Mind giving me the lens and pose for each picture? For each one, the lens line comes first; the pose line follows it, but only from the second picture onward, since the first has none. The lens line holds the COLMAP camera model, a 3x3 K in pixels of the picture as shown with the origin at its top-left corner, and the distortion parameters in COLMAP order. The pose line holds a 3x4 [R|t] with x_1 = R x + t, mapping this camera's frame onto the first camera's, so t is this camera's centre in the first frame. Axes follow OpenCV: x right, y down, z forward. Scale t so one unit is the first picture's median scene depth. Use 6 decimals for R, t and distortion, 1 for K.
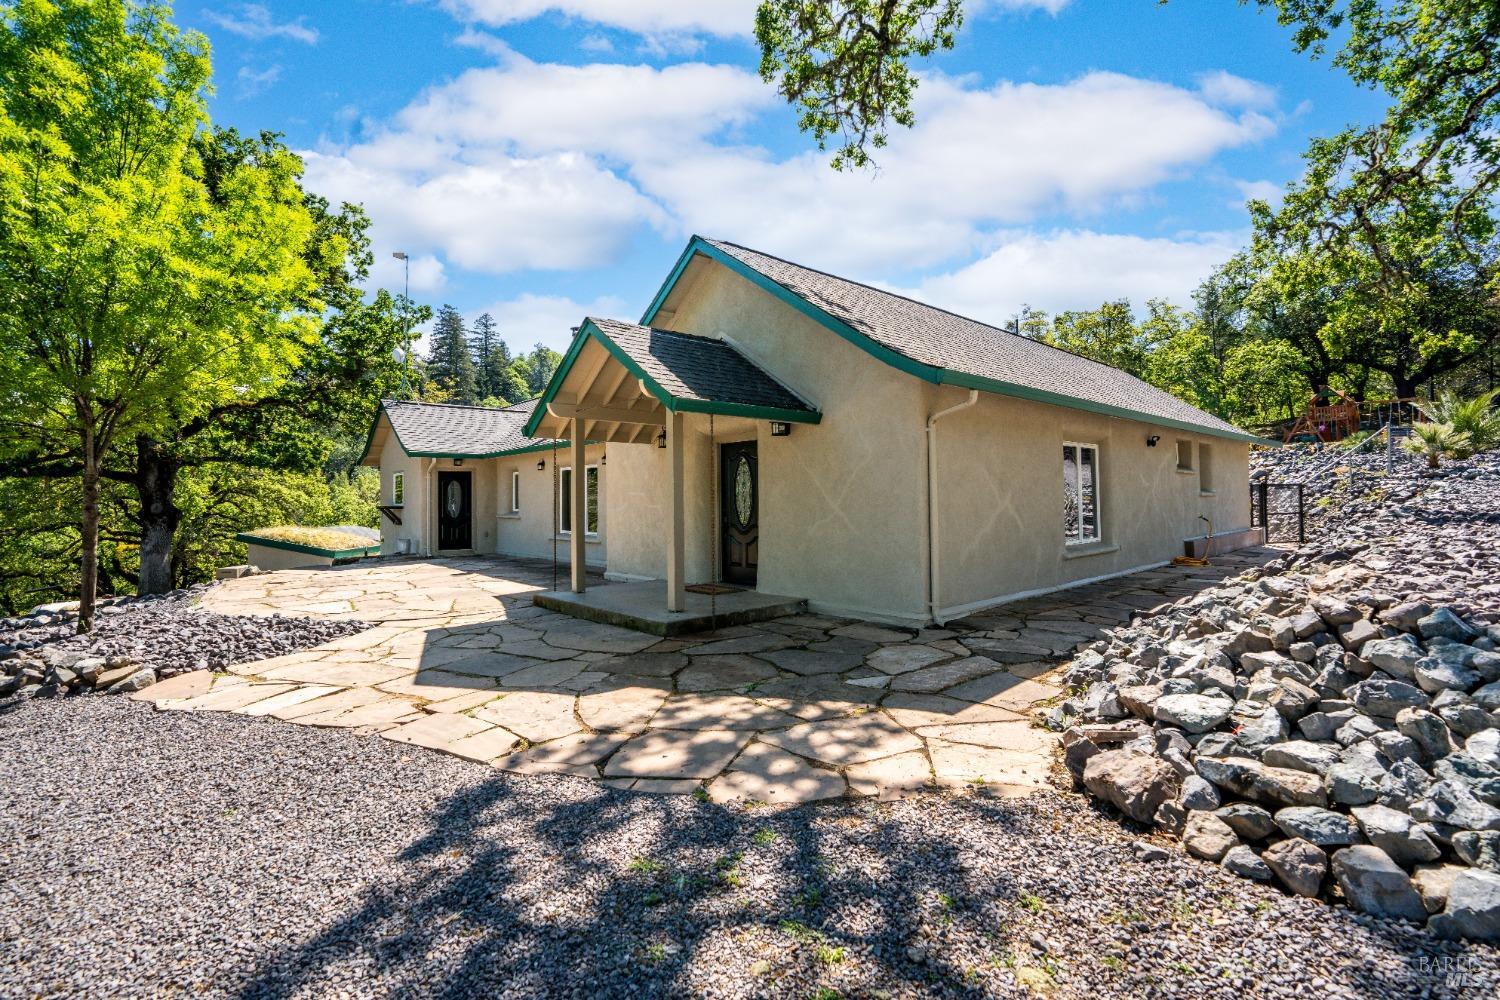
lens RADIAL K [[686.8, 0, 742.8], [0, 686.8, 494.5], [0, 0, 1]] dist [-0.011347, 0.005273]
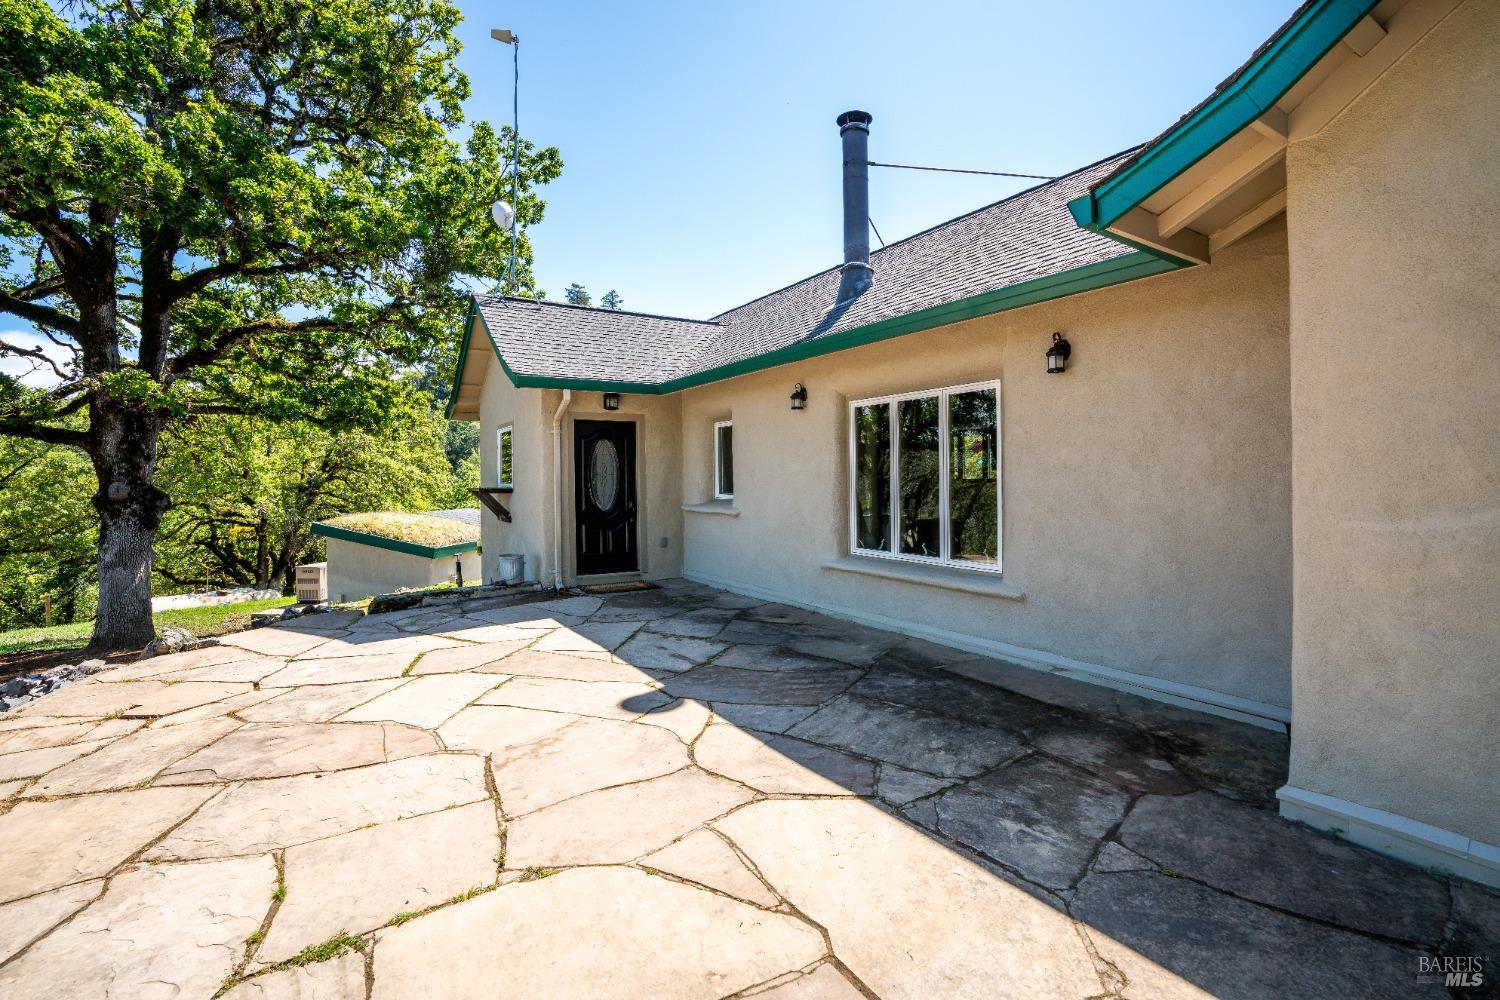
lens RADIAL K [[686.8, 0, 756.4], [0, 686.8, 496.2], [0, 0, 1]] dist [-0.011347, 0.005273]
pose [[0.988559, 0.004246, -0.150774, -0.232005], [0.001449, 0.999290, 0.037640, 0.003245], [0.150827, -0.037428, 0.987851, 0.511501]]
